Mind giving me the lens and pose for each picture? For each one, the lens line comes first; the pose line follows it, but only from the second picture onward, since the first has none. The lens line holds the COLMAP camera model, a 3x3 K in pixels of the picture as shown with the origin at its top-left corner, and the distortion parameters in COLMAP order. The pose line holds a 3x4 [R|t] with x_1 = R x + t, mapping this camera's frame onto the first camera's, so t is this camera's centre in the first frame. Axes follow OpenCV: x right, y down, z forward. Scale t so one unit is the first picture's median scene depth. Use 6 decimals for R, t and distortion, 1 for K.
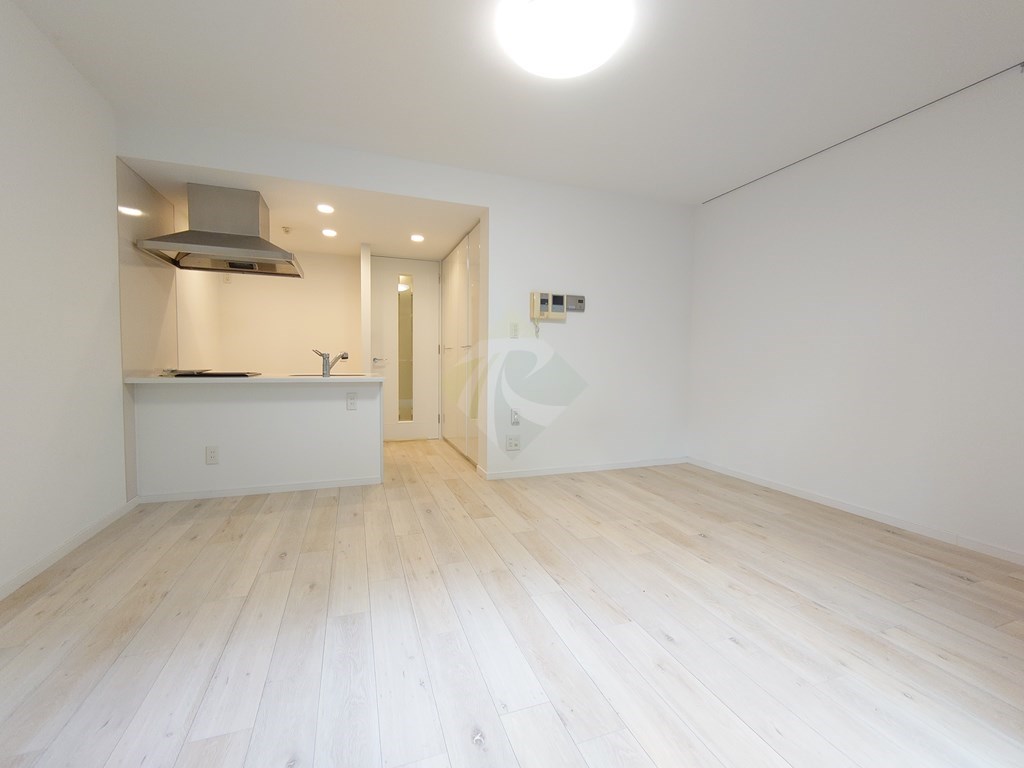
lens RADIAL K [[440.0, 0, 511.8], [0, 440.0, 383.4], [0, 0, 1]] dist [0.000893, -0.000563]
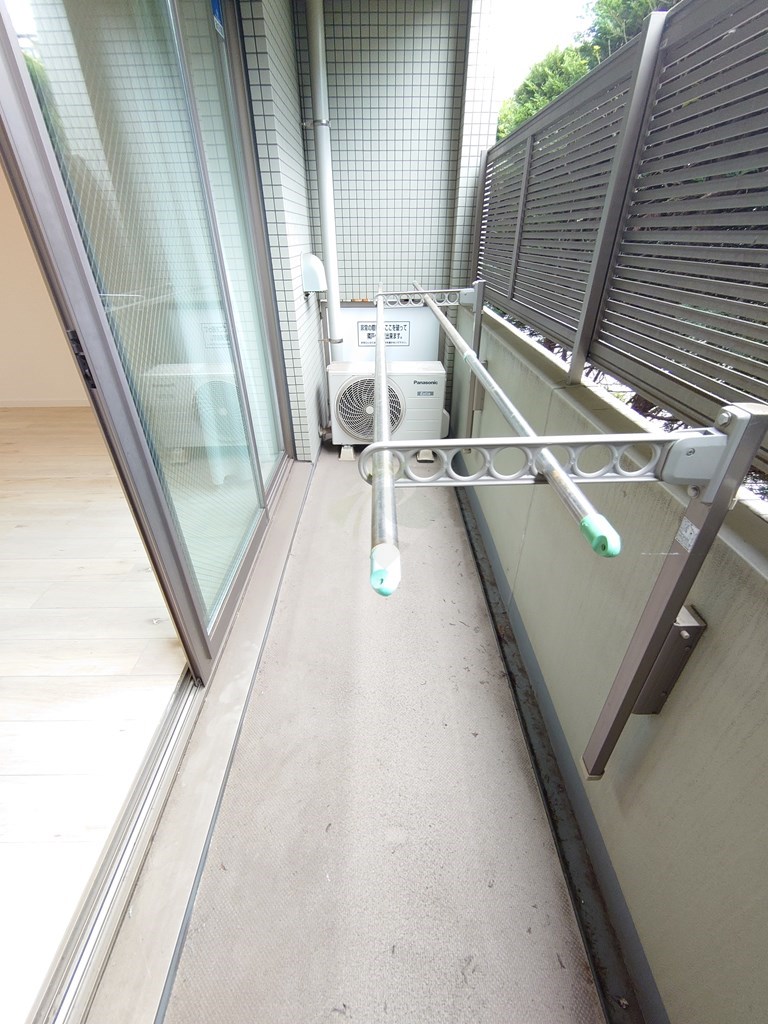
lens RADIAL K [[440.0, 0, 383.3], [0, 440.0, 512.4], [0, 0, 1]] dist [0.000893, -0.000563]
pose [[0.337415, -0.514942, 0.788026, -0.119034], [0.061984, 0.847455, 0.527236, -0.078014], [-0.939313, -0.129052, 0.317862, -0.339581]]
